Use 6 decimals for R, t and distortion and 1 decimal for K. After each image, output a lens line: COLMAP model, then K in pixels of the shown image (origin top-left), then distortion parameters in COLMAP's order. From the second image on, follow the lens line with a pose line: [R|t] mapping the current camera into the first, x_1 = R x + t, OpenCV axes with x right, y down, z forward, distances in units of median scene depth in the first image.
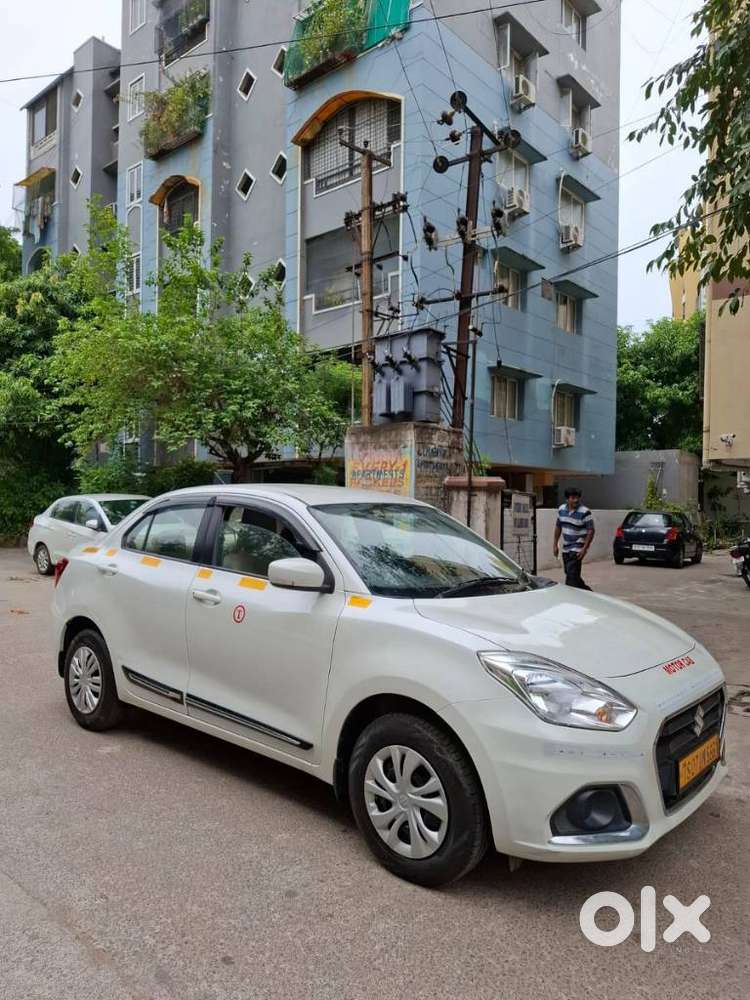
lens RADIAL K [[692.0, 0, 368.7], [0, 692.0, 504.8], [0, 0, 1]] dist [0.041063, -0.041421]
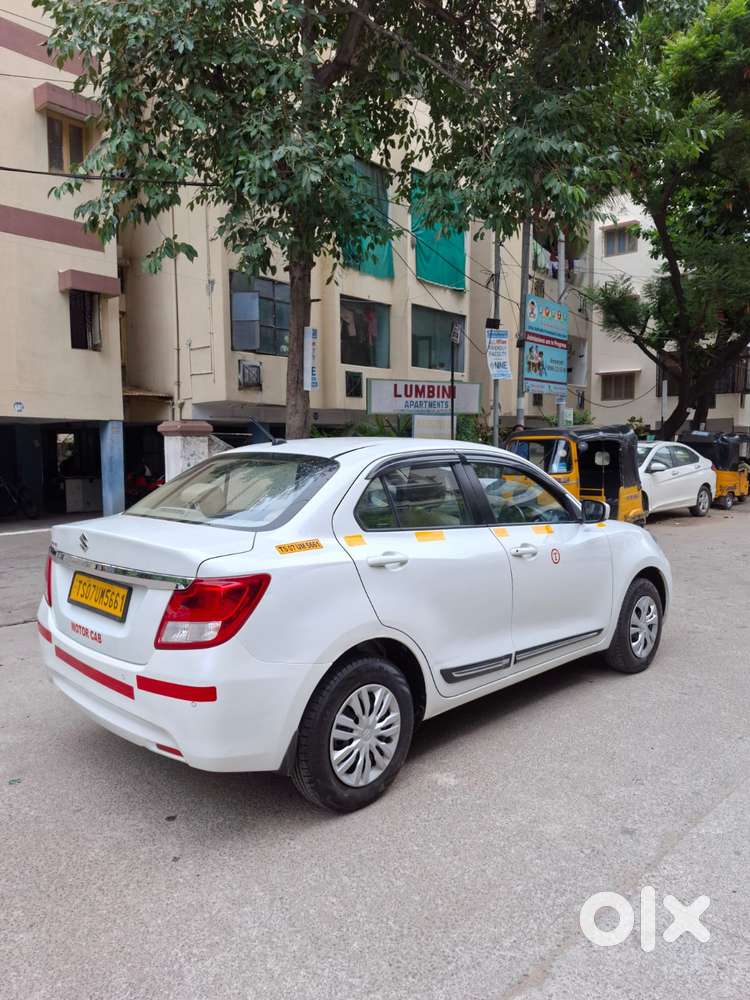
lens RADIAL K [[700.3, 0, 369.4], [0, 700.3, 500.8], [0, 0, 1]] dist [0.067703, -0.044991]
pose [[0.070083, -0.091171, 0.993366, -0.443634], [0.001224, 0.995822, 0.091310, -0.012727], [-0.997540, -0.005183, 0.069902, 0.402549]]
